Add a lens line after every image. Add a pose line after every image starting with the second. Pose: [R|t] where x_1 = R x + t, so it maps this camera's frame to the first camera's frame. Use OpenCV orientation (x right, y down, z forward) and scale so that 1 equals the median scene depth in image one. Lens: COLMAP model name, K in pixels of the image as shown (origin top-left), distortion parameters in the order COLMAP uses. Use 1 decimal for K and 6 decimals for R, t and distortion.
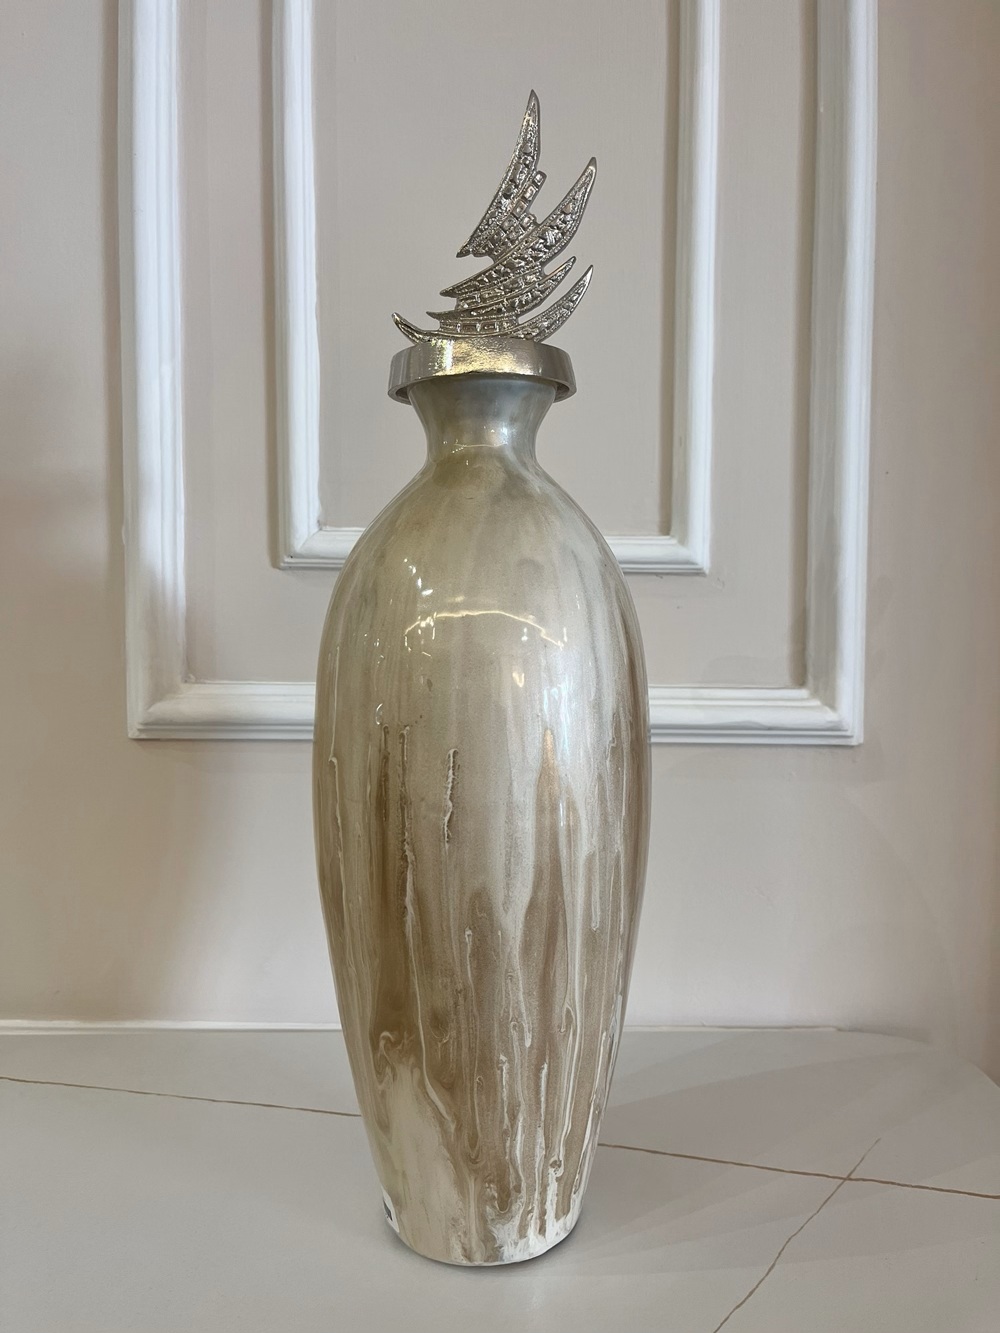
lens RADIAL K [[1010.2, 0, 499.7], [0, 1010.2, 669.9], [0, 0, 1]] dist [0.020675, -0.003596]
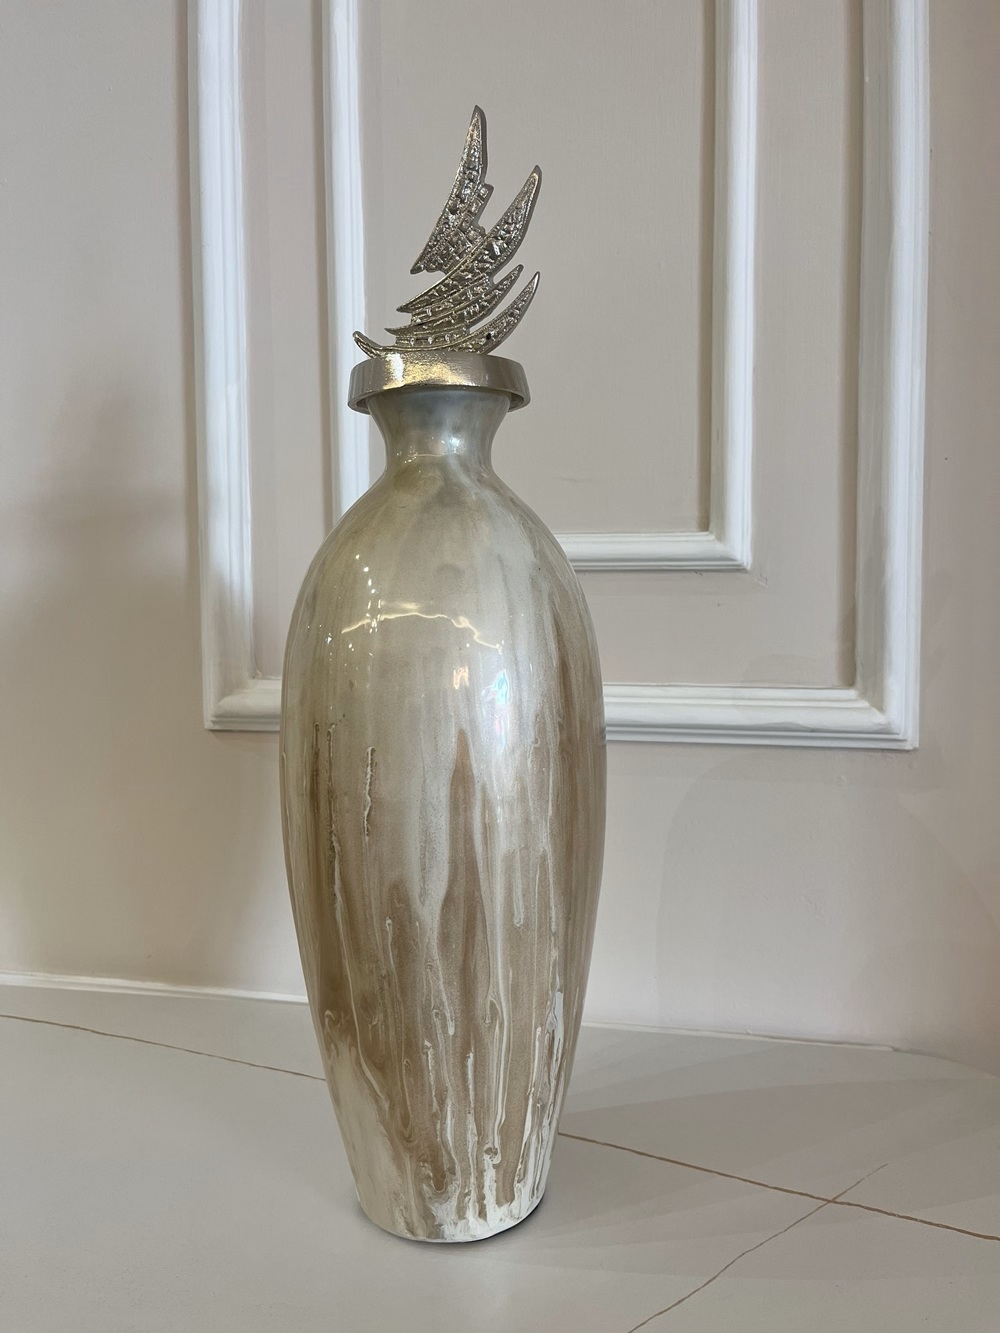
lens RADIAL K [[1010.2, 0, 499.7], [0, 1010.2, 669.9], [0, 0, 1]] dist [0.020675, -0.003596]
pose [[0.978054, 0.004369, -0.208304, 0.273397], [-0.002792, 0.999965, 0.007867, -0.009523], [0.208332, -0.007113, 0.978032, -0.001663]]
